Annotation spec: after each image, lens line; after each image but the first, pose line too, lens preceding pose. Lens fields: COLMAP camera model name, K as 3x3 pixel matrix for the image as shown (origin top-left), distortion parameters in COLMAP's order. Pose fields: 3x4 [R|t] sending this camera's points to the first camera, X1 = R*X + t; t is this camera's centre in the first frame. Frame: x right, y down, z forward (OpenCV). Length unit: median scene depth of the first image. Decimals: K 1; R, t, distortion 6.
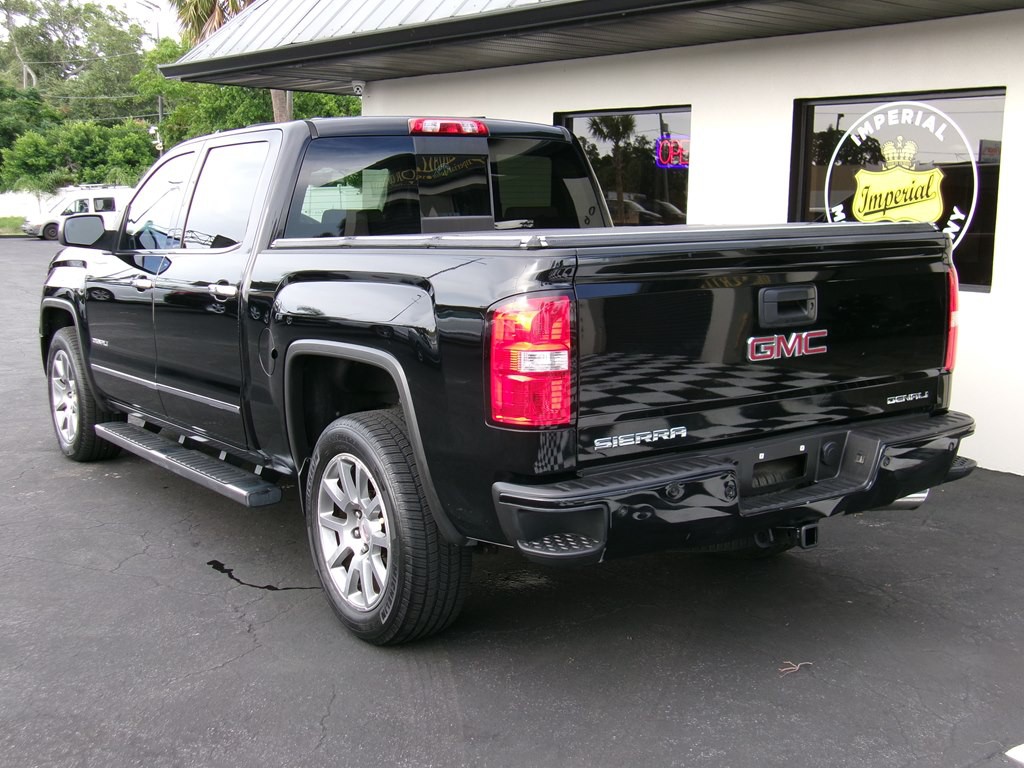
lens RADIAL K [[1253.5, 0, 515.4], [0, 1253.5, 382.2], [0, 0, 1]] dist [-0.006731, 0.000000]
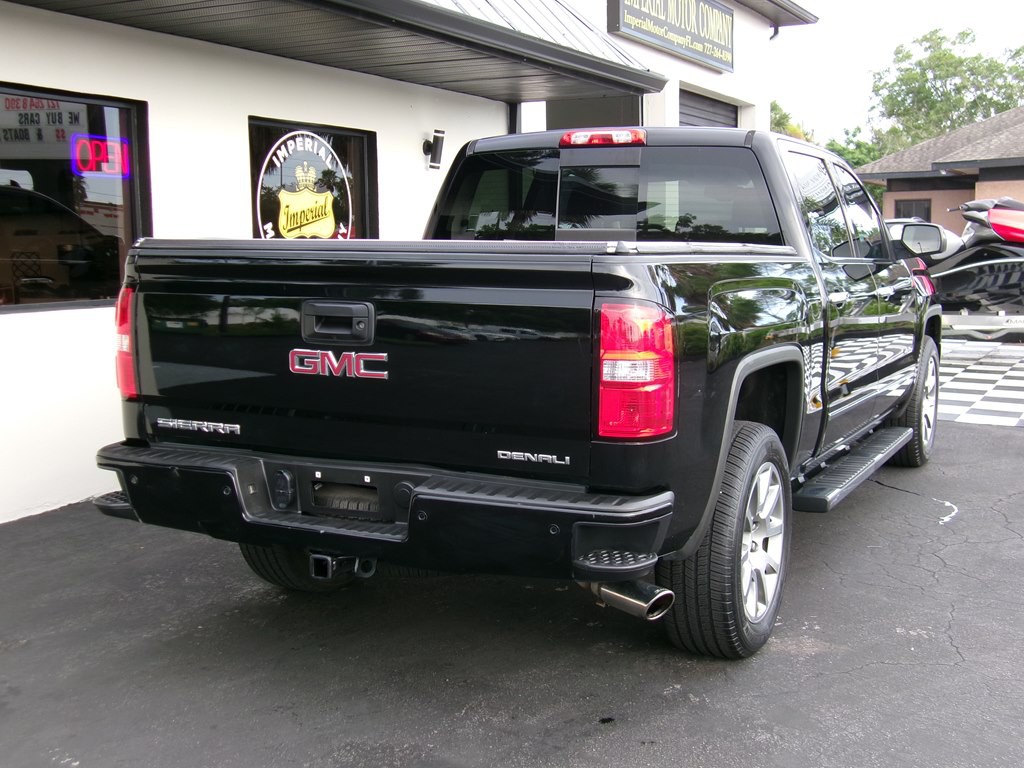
lens RADIAL K [[1253.5, 0, 506.7], [0, 1253.5, 383.3], [0, 0, 1]] dist [-0.006731, 0.000000]
pose [[-0.389106, -0.114601, 0.914037, -0.846441], [0.140831, 0.973168, 0.181966, -0.186803], [-0.910365, 0.199528, -0.362526, 1.320343]]
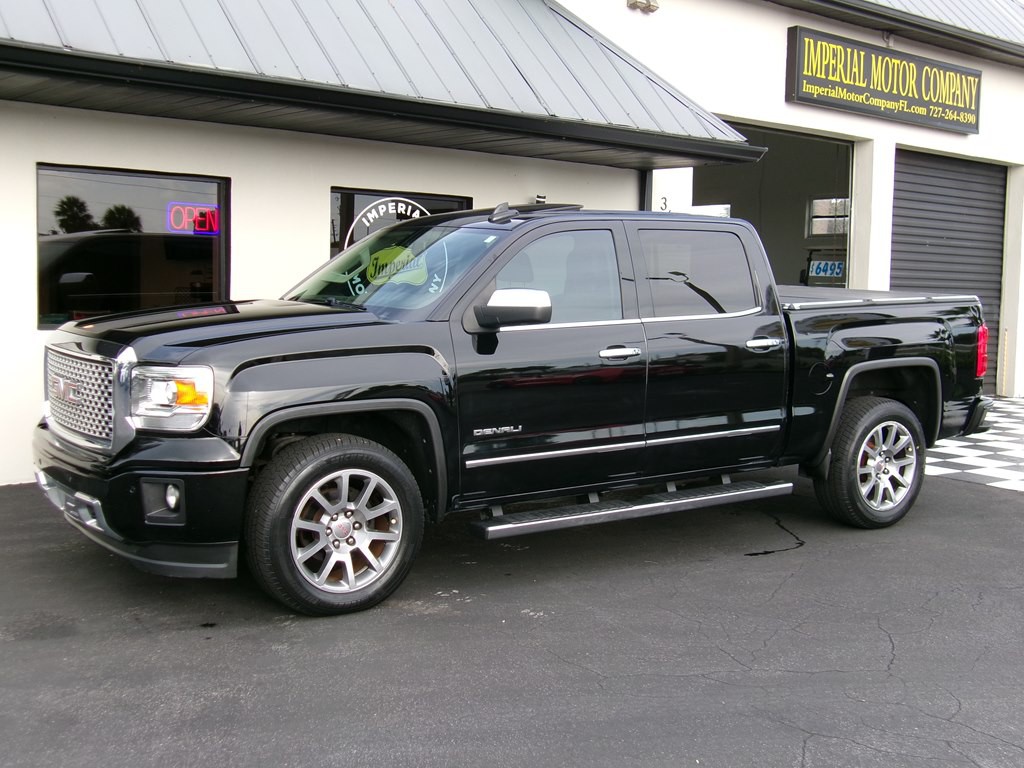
lens RADIAL K [[1253.5, 0, 515.0], [0, 1253.5, 379.8], [0, 0, 1]] dist [-0.006731, 0.000000]
pose [[-0.014970, -0.090854, 0.995752, -1.134888], [0.124616, 0.987929, 0.092013, -0.138448], [-0.992092, 0.125464, -0.003468, 0.920778]]
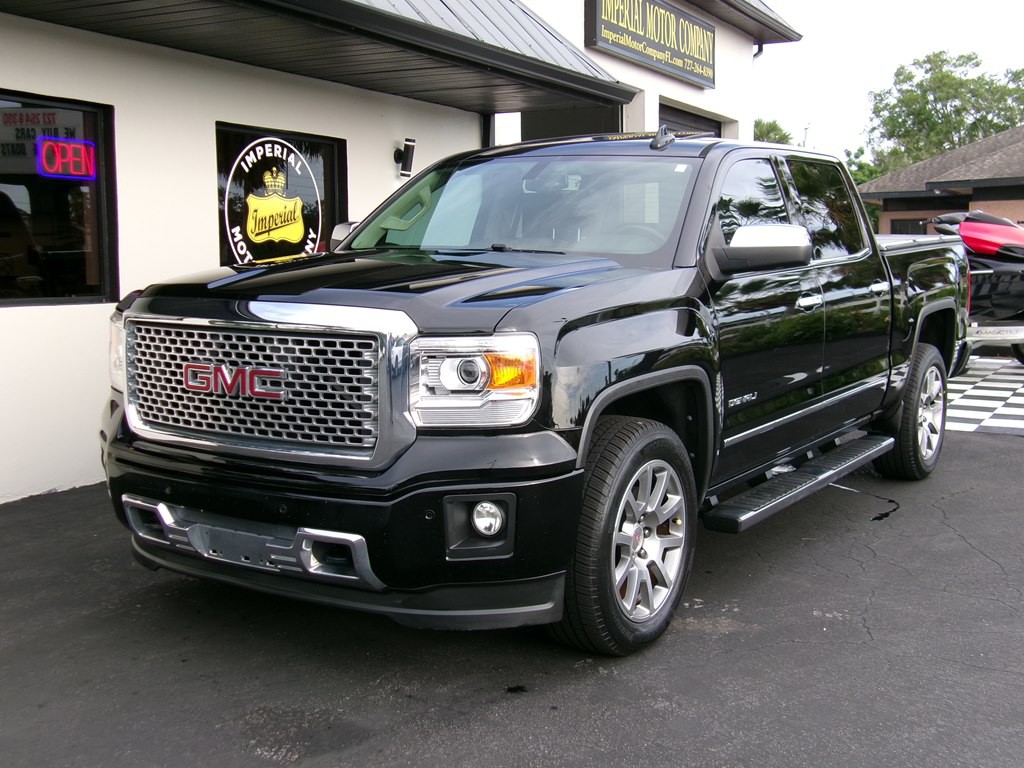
lens RADIAL K [[1253.5, 0, 507.0], [0, 1253.5, 382.8], [0, 0, 1]] dist [-0.006731, 0.000000]
pose [[-0.384551, -0.101681, 0.917487, -0.884218], [0.136145, 0.976798, 0.165317, -0.168610], [-0.913009, 0.188484, -0.361785, 1.294851]]
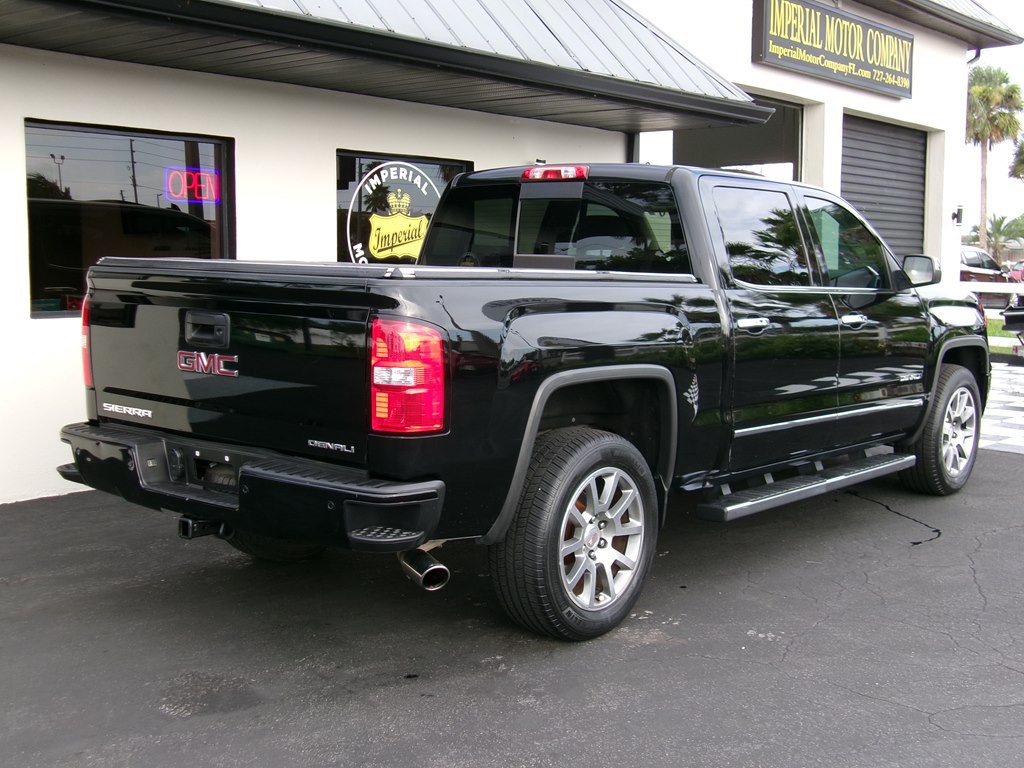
lens RADIAL K [[1253.5, 0, 510.1], [0, 1253.5, 377.9], [0, 0, 1]] dist [-0.006731, 0.000000]
pose [[-0.171056, -0.108451, 0.979274, -0.992414], [0.134786, 0.982003, 0.132297, -0.166011], [-0.975998, 0.154623, -0.153360, 1.143921]]
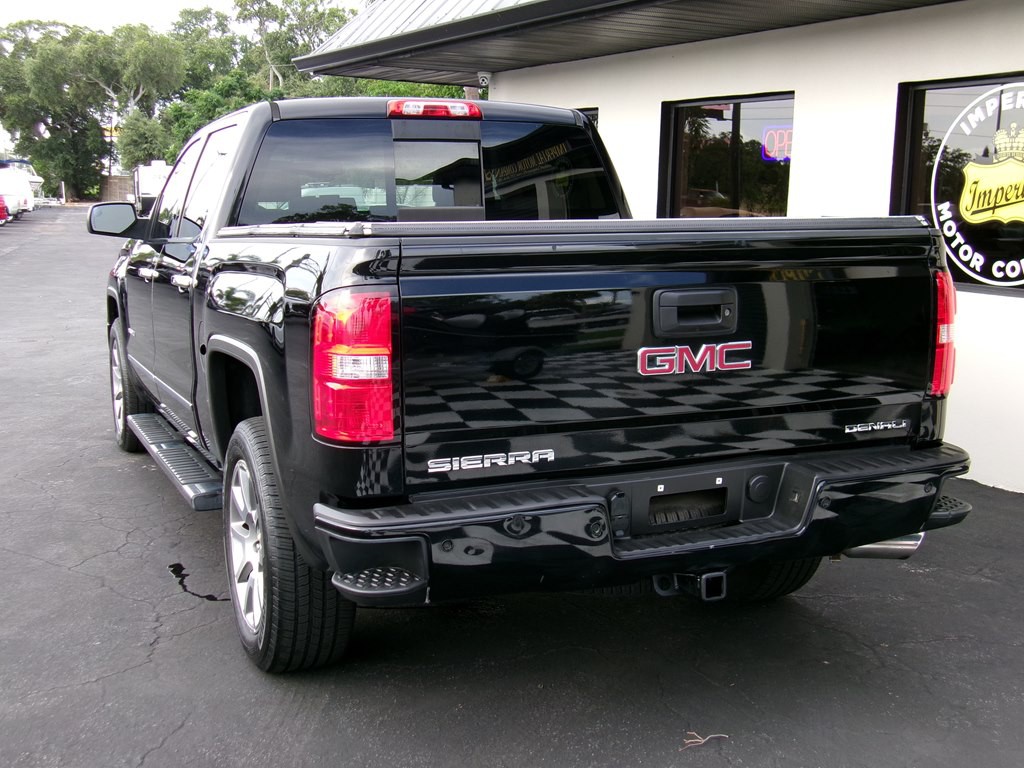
lens RADIAL K [[1253.5, 0, 513.1], [0, 1253.5, 385.0], [0, 0, 1]] dist [-0.006731, 0.000000]
pose [[0.981457, 0.037537, -0.187969, 0.139997], [-0.037288, 0.999293, 0.004865, -0.006057], [0.188019, 0.002234, 0.982163, 0.082411]]
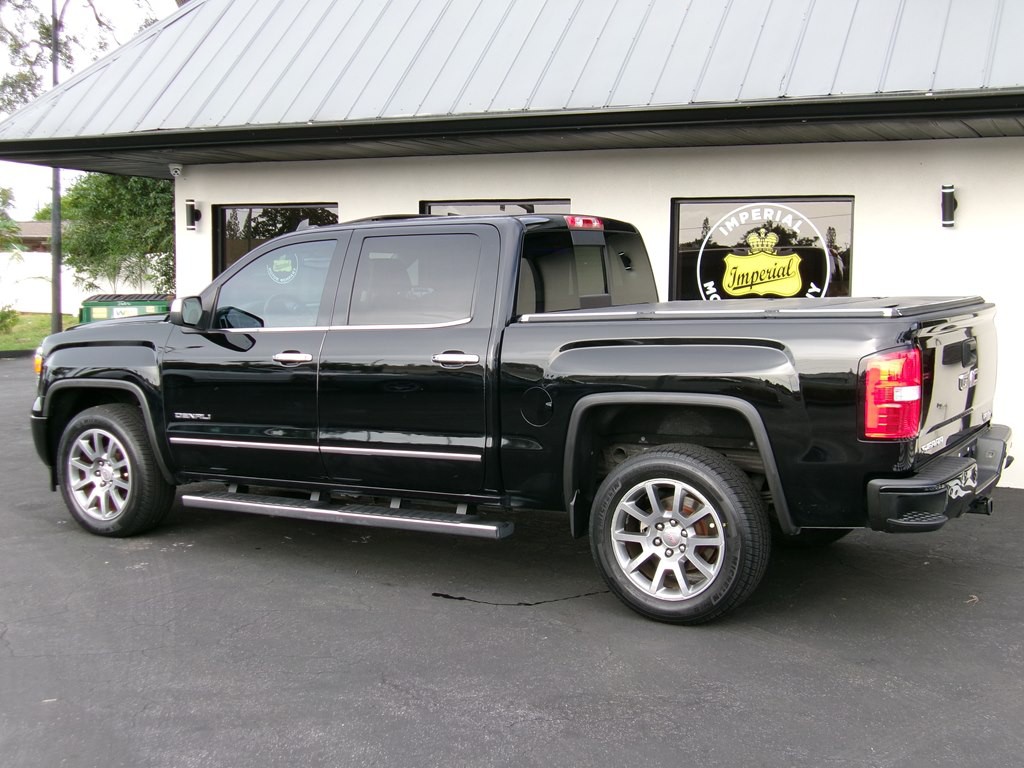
lens RADIAL K [[1253.5, 0, 518.3], [0, 1253.5, 384.1], [0, 0, 1]] dist [-0.006731, 0.000000]
pose [[0.908460, -0.040976, 0.415958, -0.486269], [0.063619, 0.997143, -0.040717, 0.001531], [-0.413101, 0.063453, 0.908472, -0.071898]]
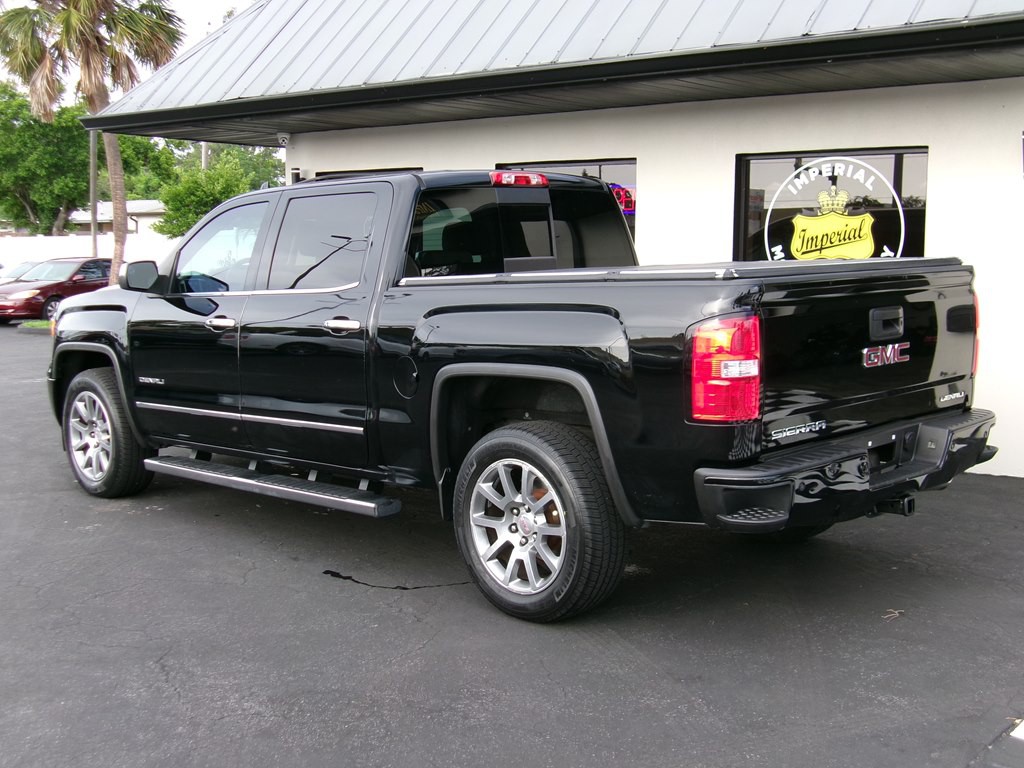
lens RADIAL K [[1253.5, 0, 519.4], [0, 1253.5, 383.7], [0, 0, 1]] dist [-0.006731, 0.000000]
pose [[0.982759, -0.029327, 0.182551, -0.204643], [0.035693, 0.998860, -0.031685, 0.014488], [-0.181414, 0.037655, 0.982686, -0.090728]]
